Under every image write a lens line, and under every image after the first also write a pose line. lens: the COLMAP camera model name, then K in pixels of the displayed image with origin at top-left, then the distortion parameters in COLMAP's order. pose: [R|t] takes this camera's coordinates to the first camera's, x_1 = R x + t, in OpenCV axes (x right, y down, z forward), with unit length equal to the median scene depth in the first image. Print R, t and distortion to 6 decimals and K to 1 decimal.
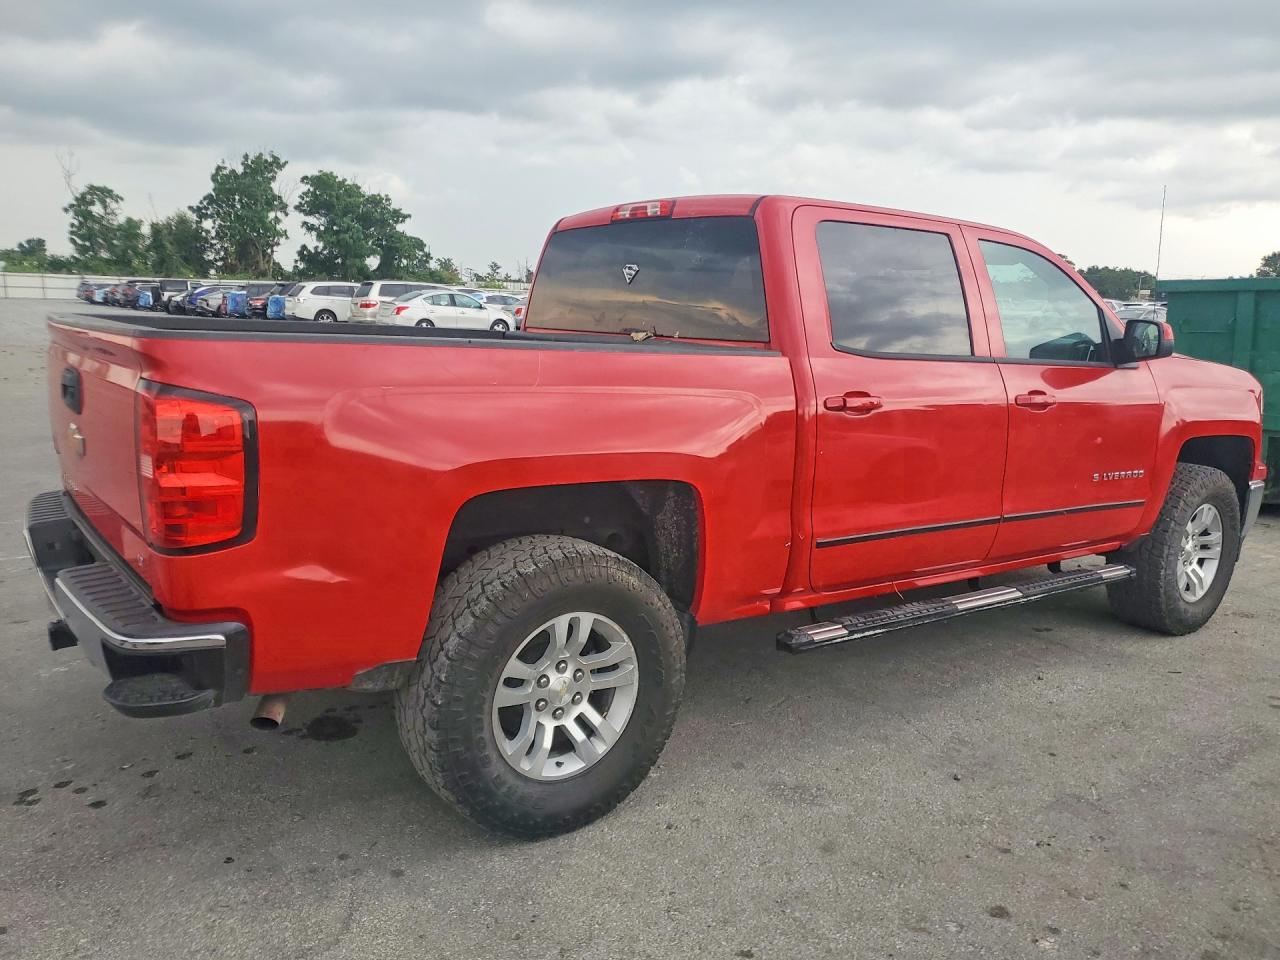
lens RADIAL K [[1000.9, 0, 656.7], [0, 1000.9, 477.0], [0, 0, 1]] dist [0.026323, -0.003884]
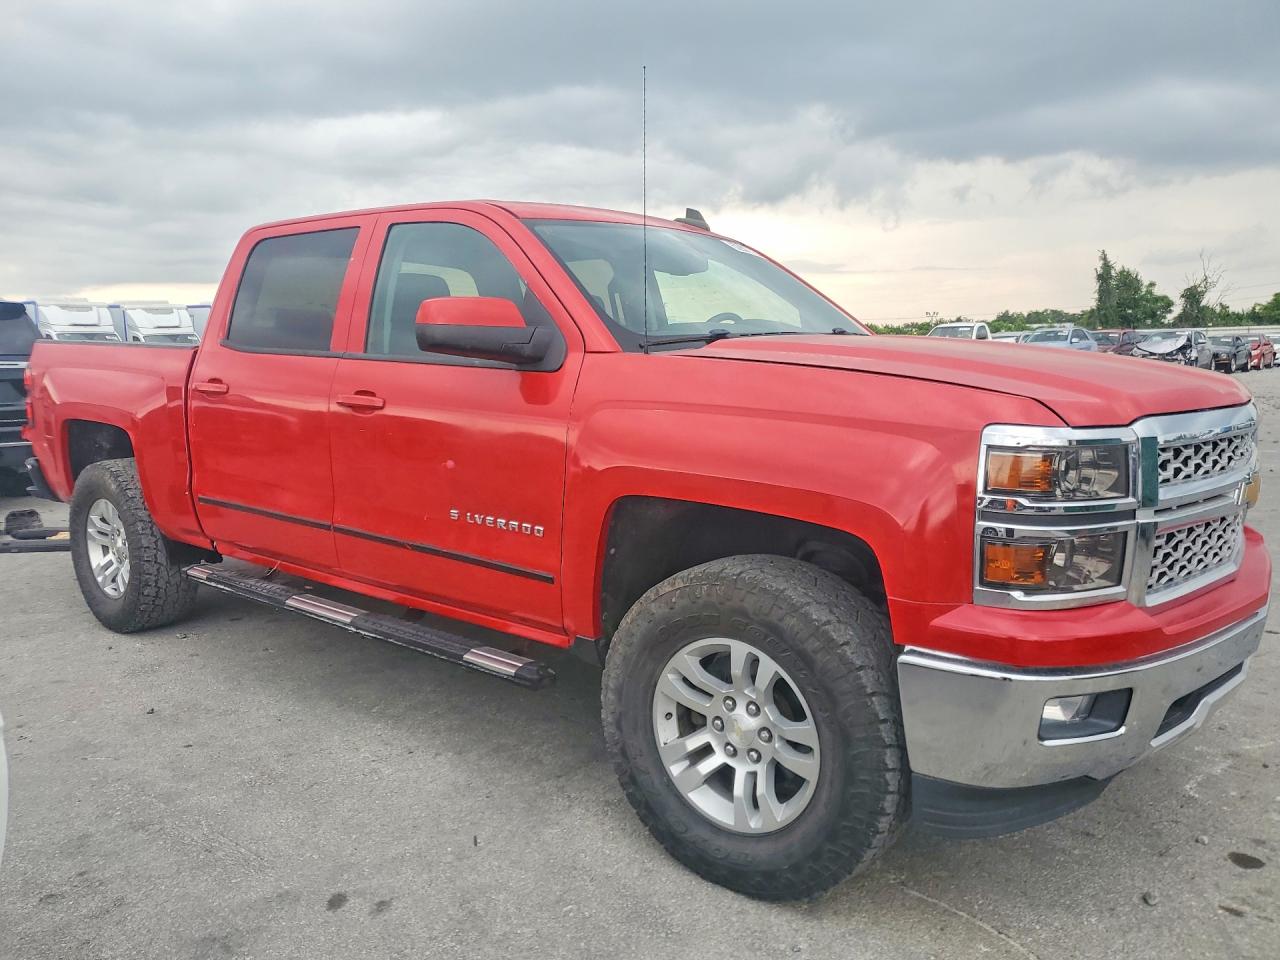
lens RADIAL K [[1000.9, 0, 656.7], [0, 1000.9, 477.0], [0, 0, 1]] dist [0.026323, -0.003884]
pose [[0.237433, 0.074928, -0.968510, 1.200805], [-0.159679, 0.986469, 0.037172, -0.079353], [0.958190, 0.145825, 0.246185, 0.964918]]
